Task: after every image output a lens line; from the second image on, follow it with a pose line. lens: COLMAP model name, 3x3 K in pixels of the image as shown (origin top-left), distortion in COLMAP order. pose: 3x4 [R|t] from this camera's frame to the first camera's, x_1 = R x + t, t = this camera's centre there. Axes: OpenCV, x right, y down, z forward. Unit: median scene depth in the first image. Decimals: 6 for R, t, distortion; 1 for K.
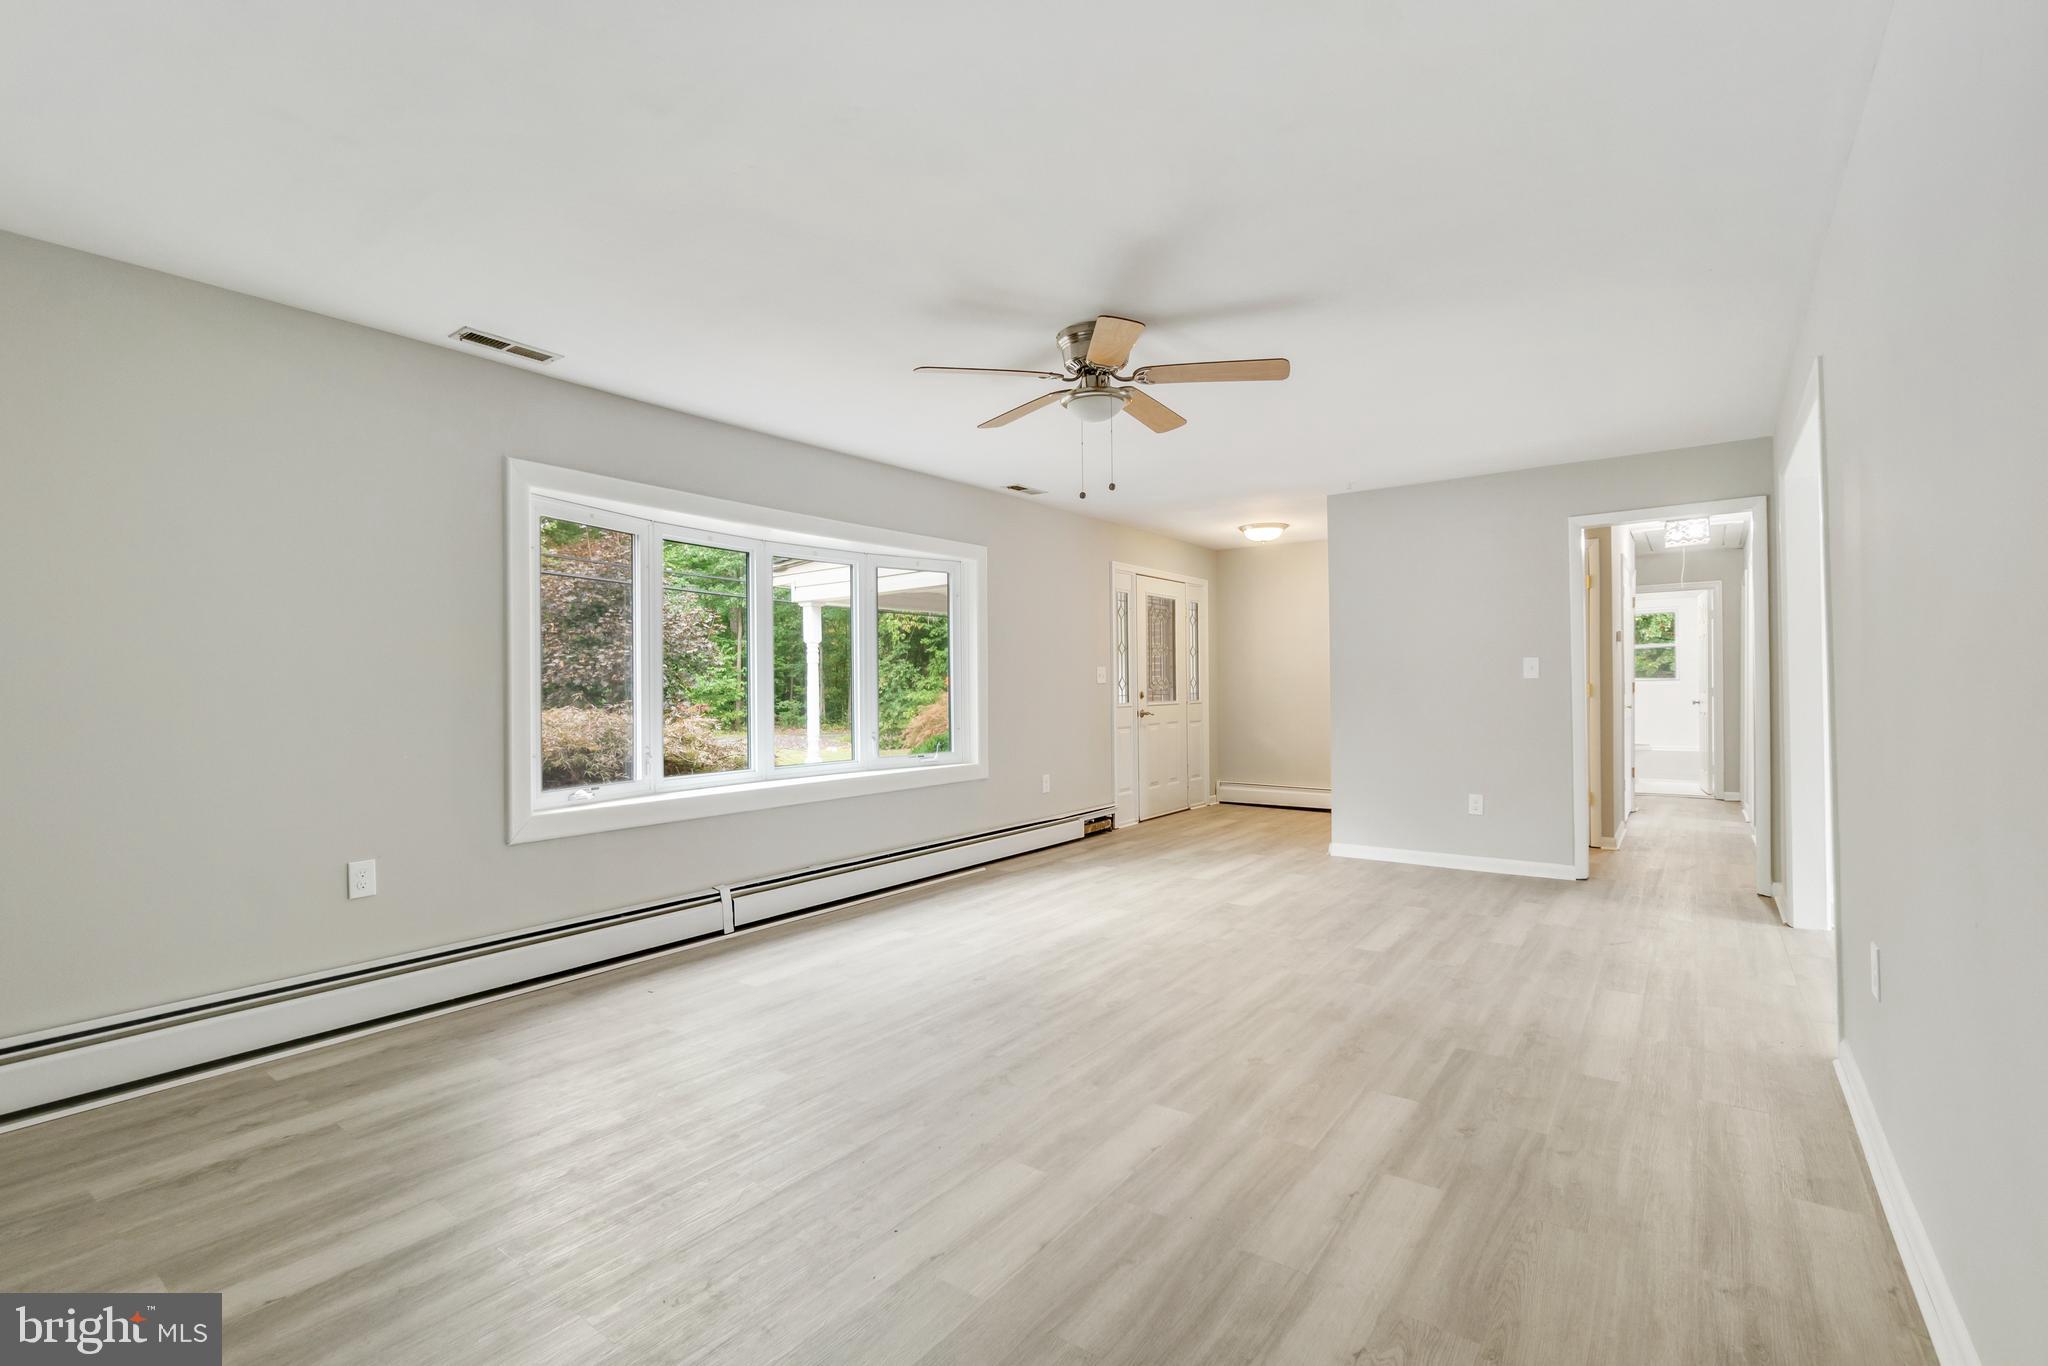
lens RADIAL K [[908.1, 0, 988.5], [0, 908.1, 684.8], [0, 0, 1]] dist [-0.010782, 0.000122]
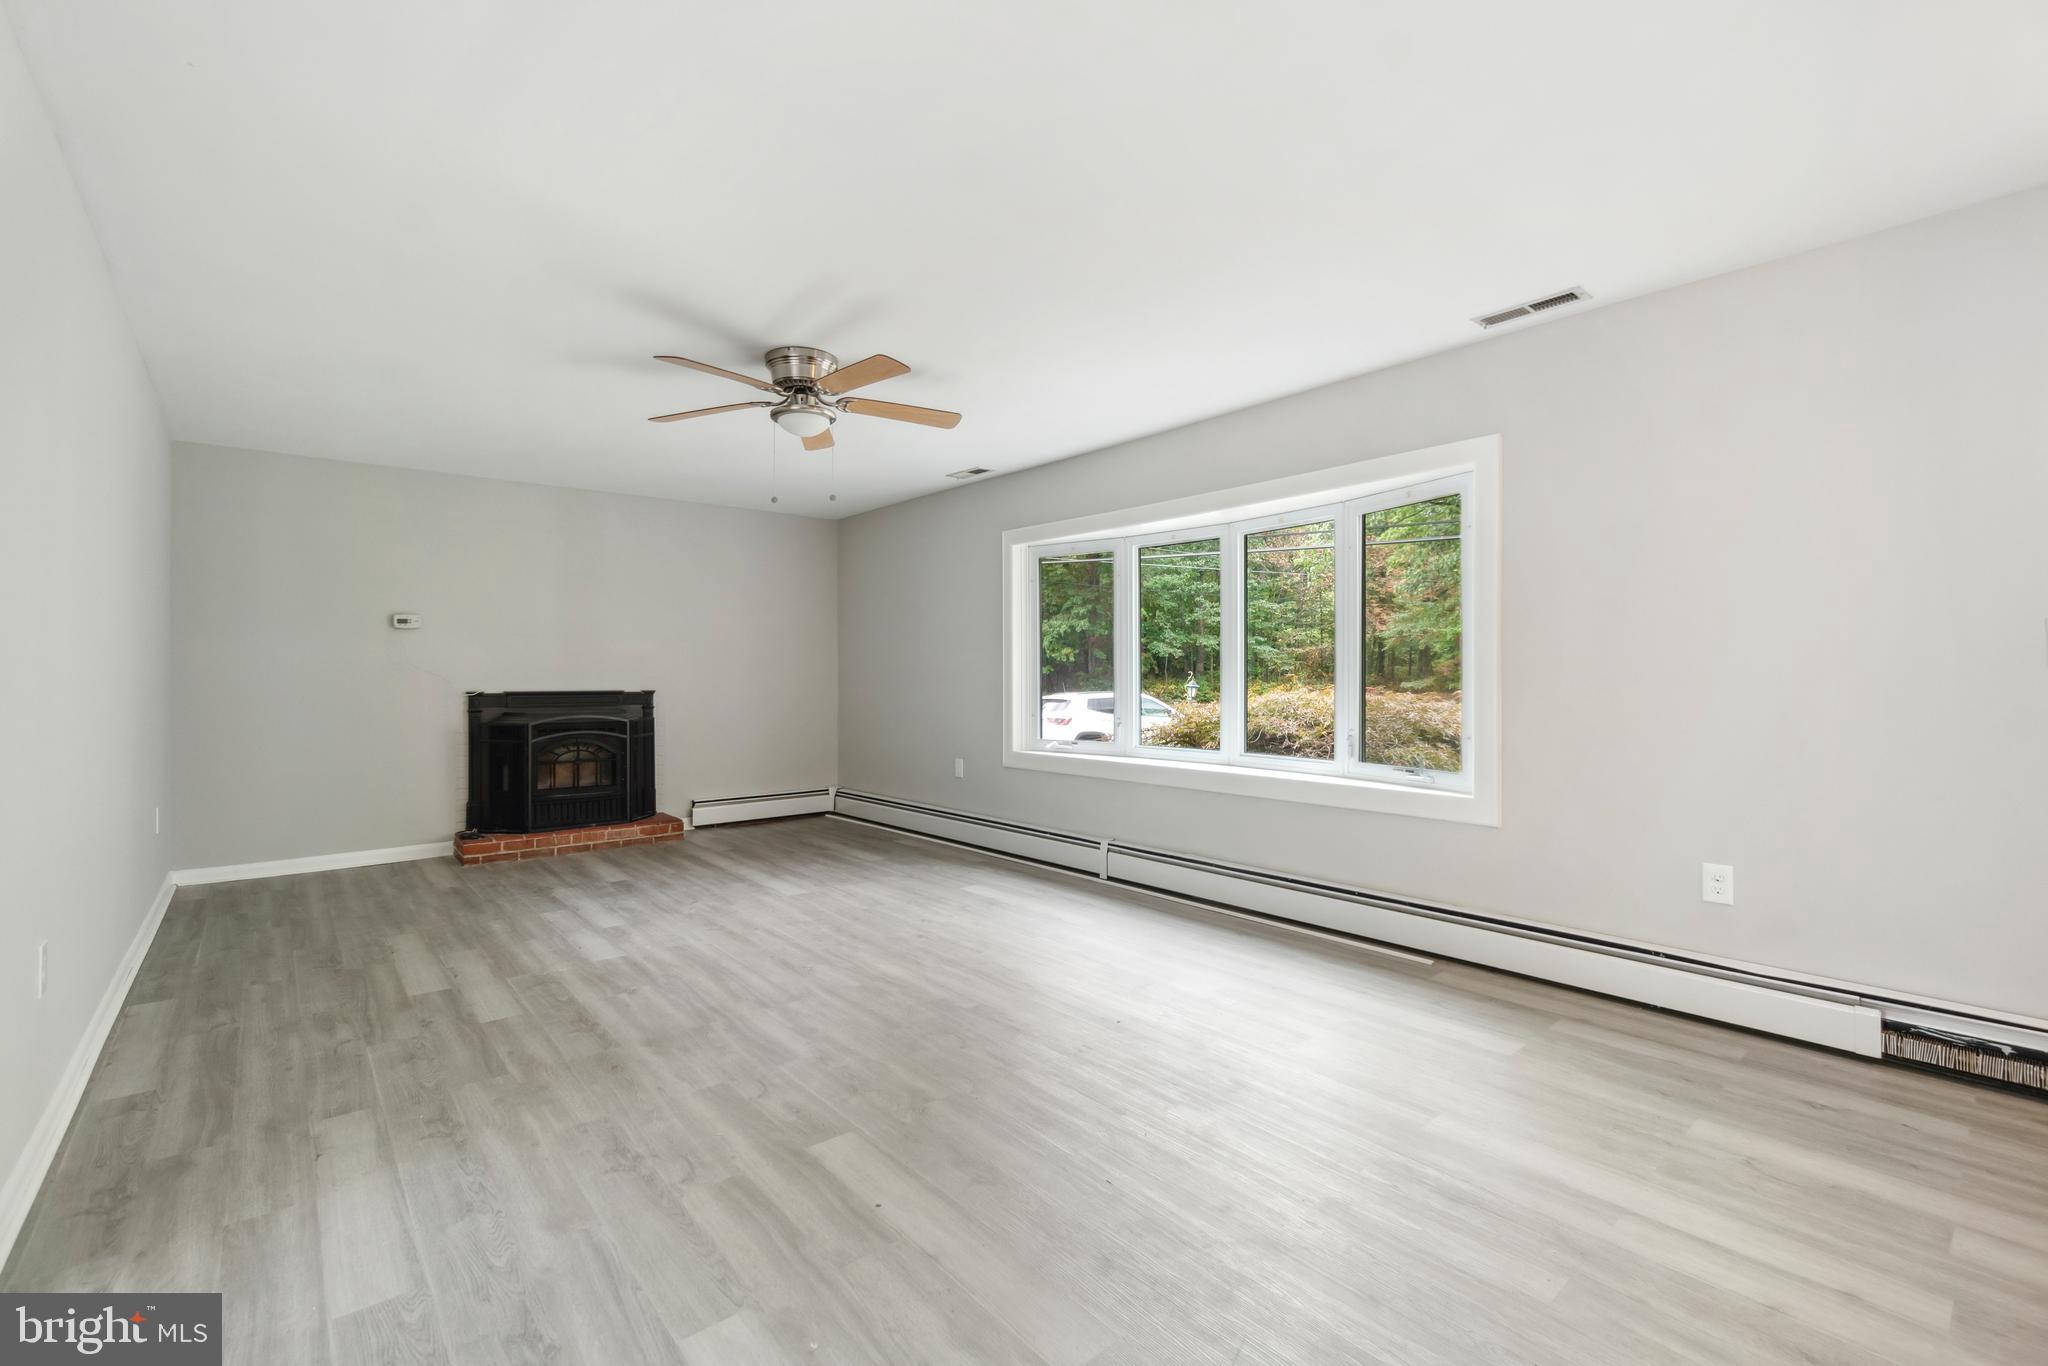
lens RADIAL K [[888.0, 0, 1017.3], [0, 888.0, 672.3], [0, 0, 1]] dist [-0.000294, -0.000496]
pose [[-0.205541, 0.010528, -0.978592, 1.052376], [0.008107, 0.999926, 0.009055, -0.006413], [0.978615, -0.006072, -0.205612, 1.382140]]
